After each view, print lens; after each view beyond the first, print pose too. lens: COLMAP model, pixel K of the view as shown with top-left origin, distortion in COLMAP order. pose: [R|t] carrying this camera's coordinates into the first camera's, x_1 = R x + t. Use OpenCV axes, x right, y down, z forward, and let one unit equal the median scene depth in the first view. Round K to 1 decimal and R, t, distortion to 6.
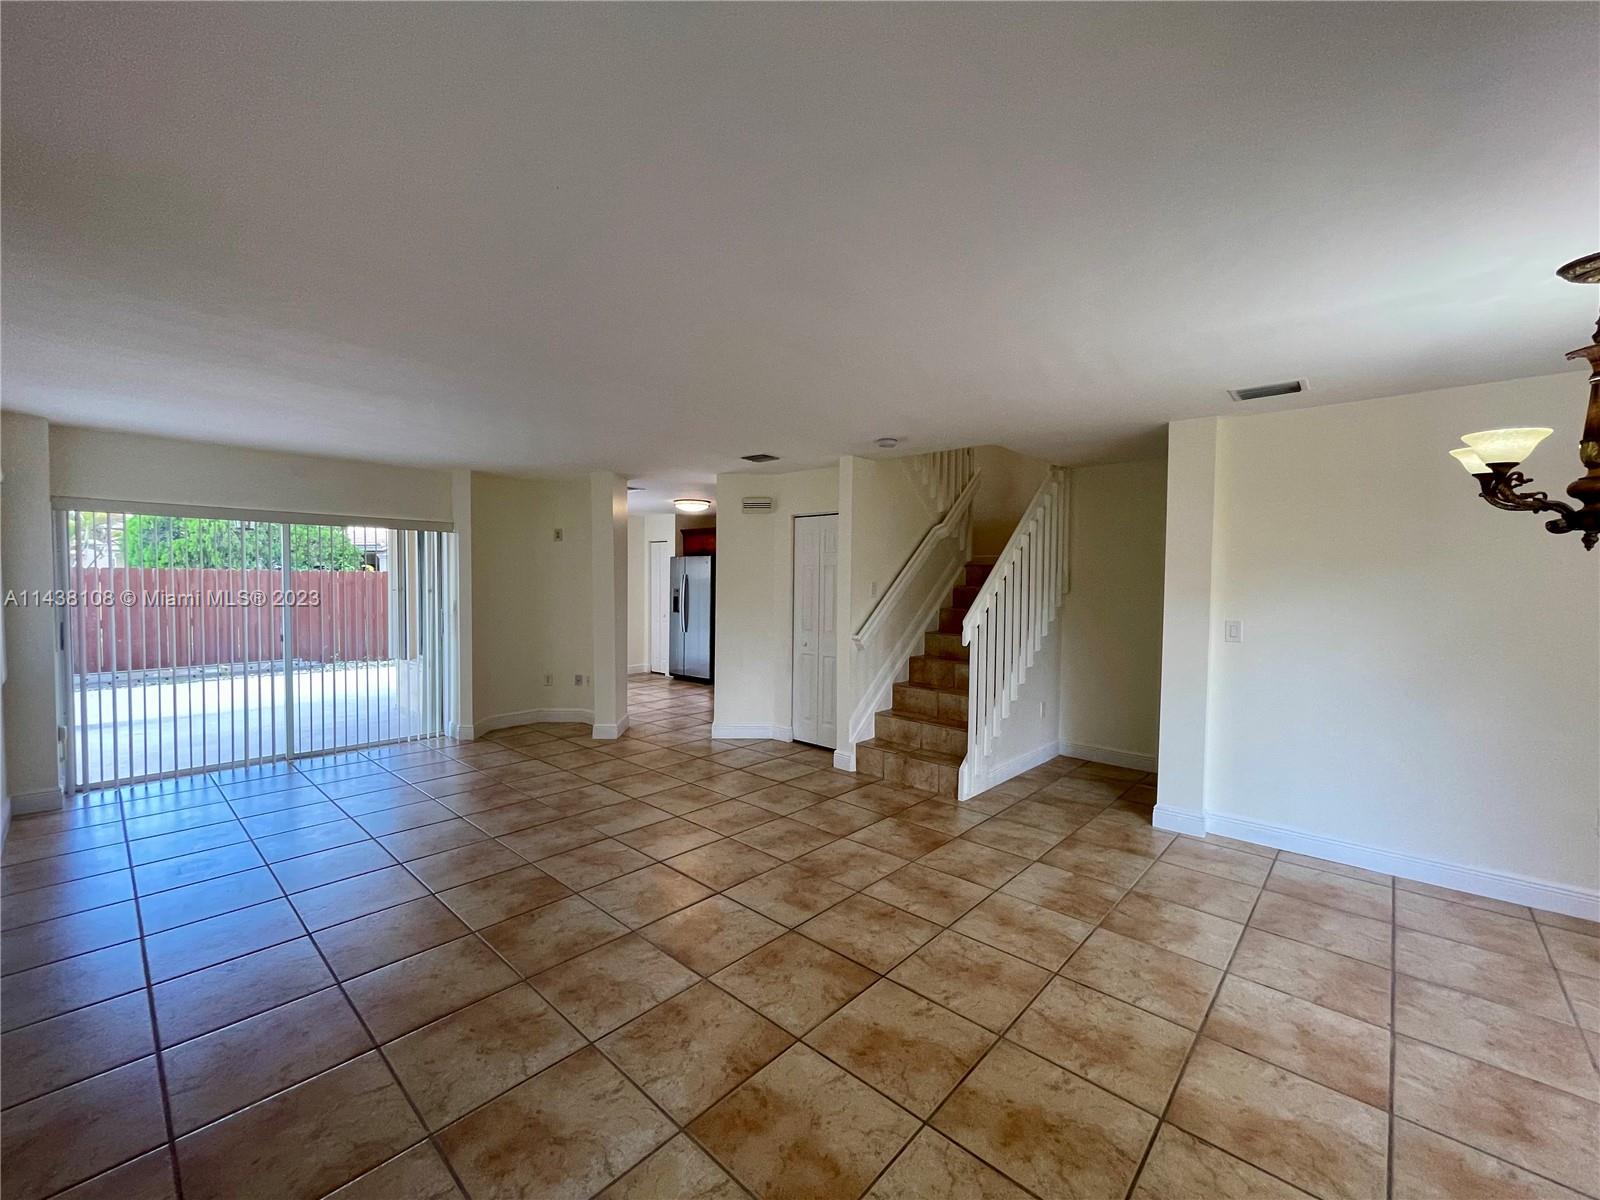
lens RADIAL K [[648.6, 0, 799.0], [0, 648.6, 595.2], [0, 0, 1]] dist [0.005240, -0.001018]
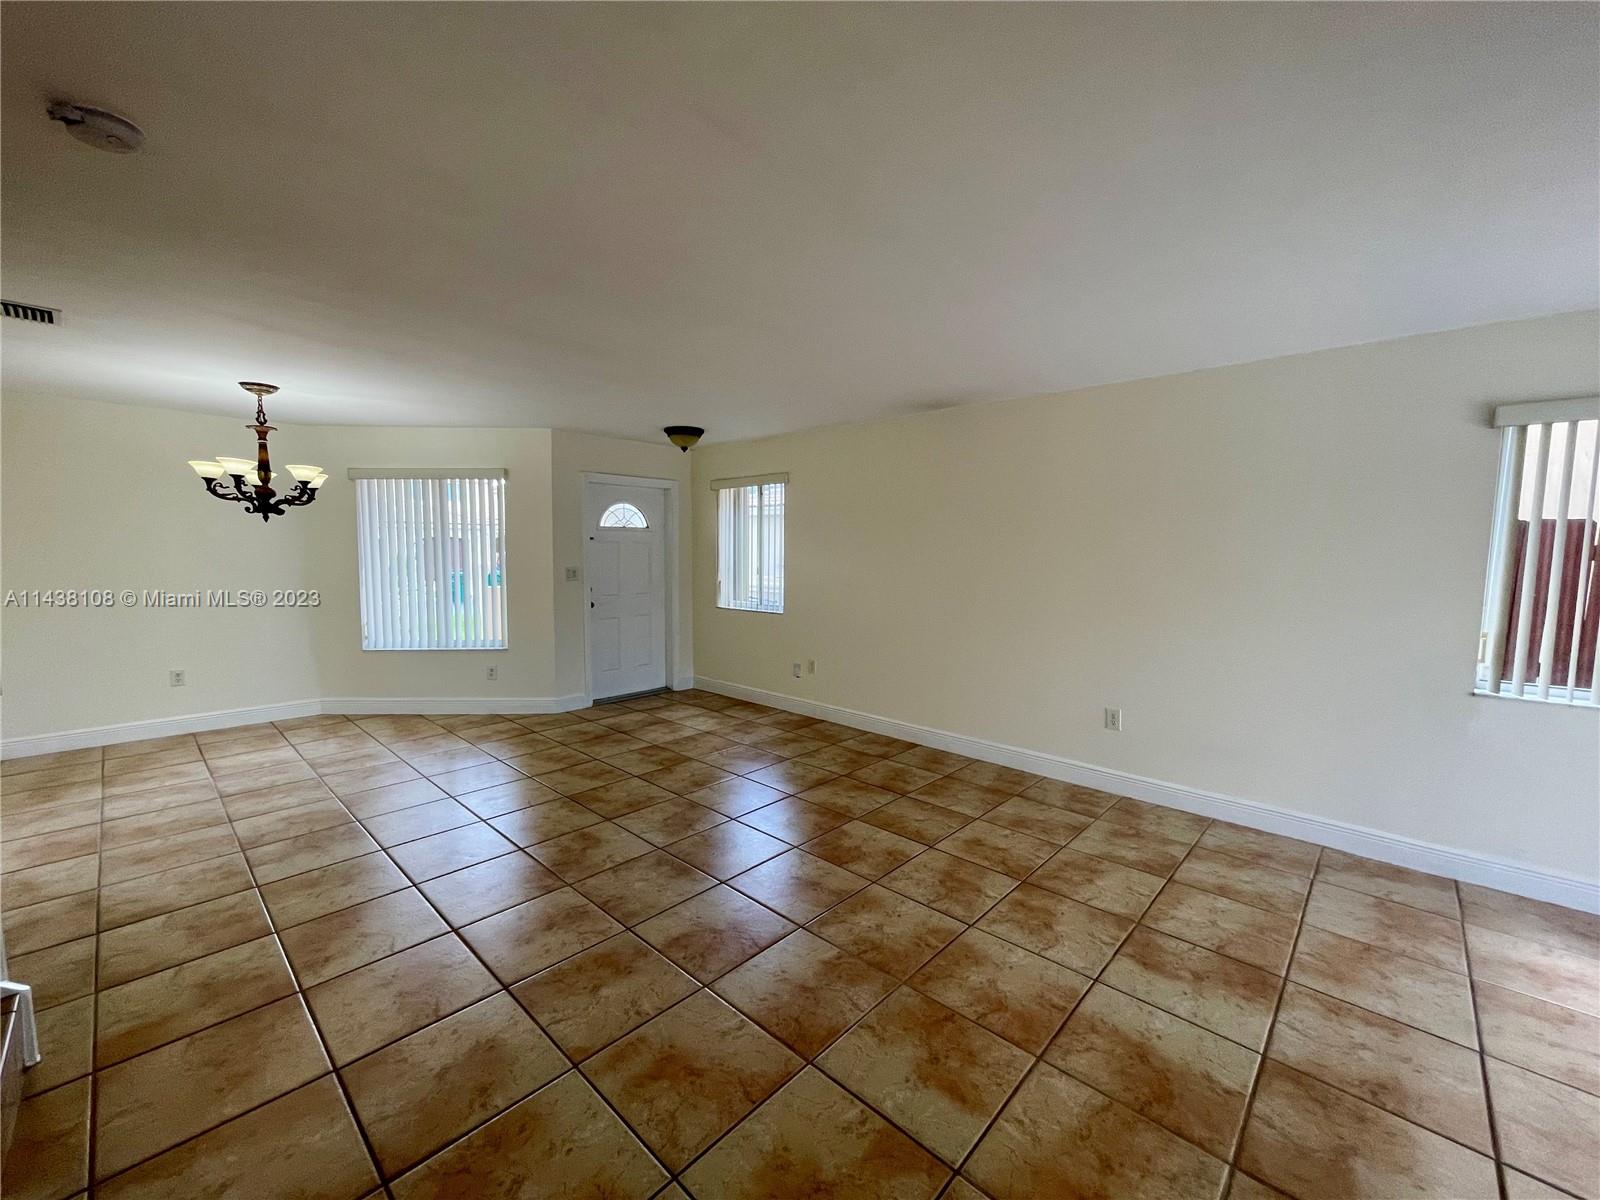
lens RADIAL K [[648.6, 0, 794.5], [0, 648.6, 602.0], [0, 0, 1]] dist [0.005240, -0.001018]
pose [[-0.999661, -0.020185, 0.016457, -0.389280], [-0.018270, 0.993852, 0.109198, -0.053698], [-0.018560, 0.108860, -0.993884, 2.224947]]
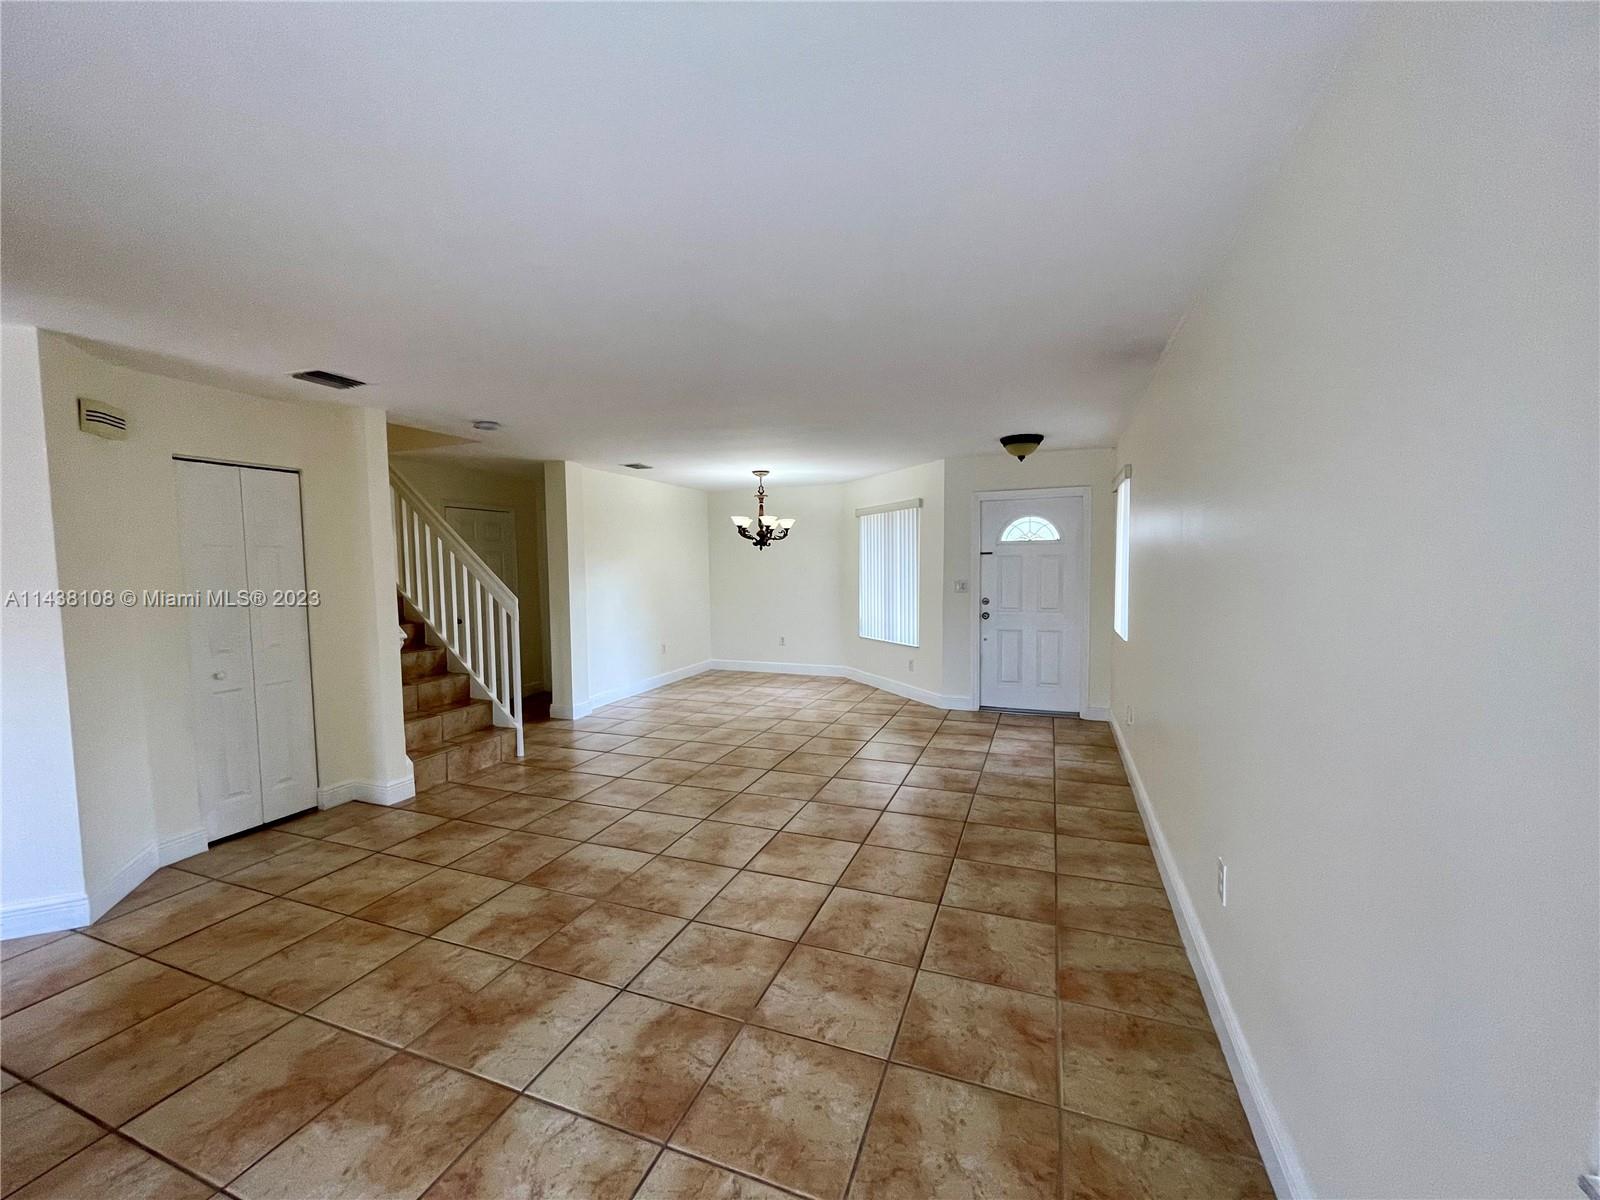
lens RADIAL K [[648.6, 0, 790.9], [0, 648.6, 597.9], [0, 0, 1]] dist [0.005240, -0.001018]
pose [[-0.354091, -0.056598, 0.933497, -1.577534], [0.033504, 0.996759, 0.073143, -0.048841], [-0.934611, 0.057175, -0.351047, 1.523728]]
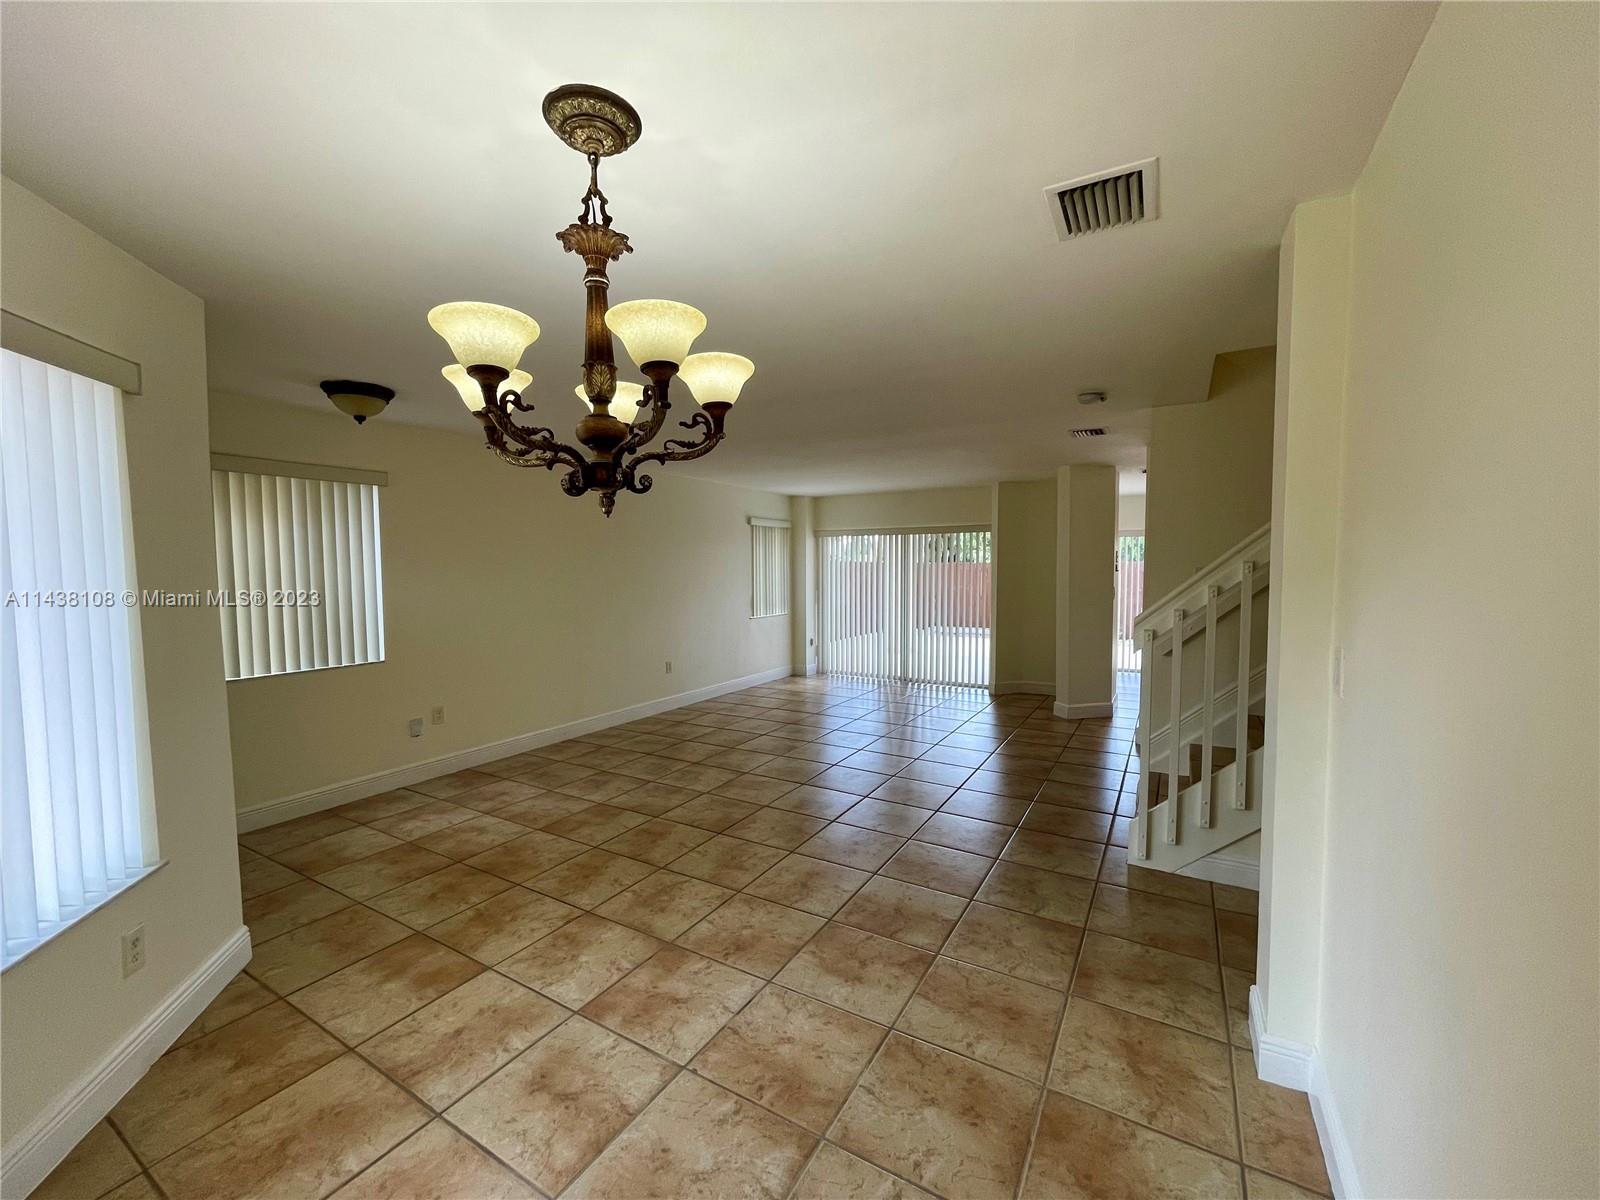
lens RADIAL K [[648.6, 0, 798.7], [0, 648.6, 603.5], [0, 0, 1]] dist [0.005240, -0.001018]
pose [[0.212180, 0.044357, -0.976223, 1.419741], [-0.016834, 0.998987, 0.041733, -0.003542], [0.977086, 0.007579, 0.212712, 0.765194]]
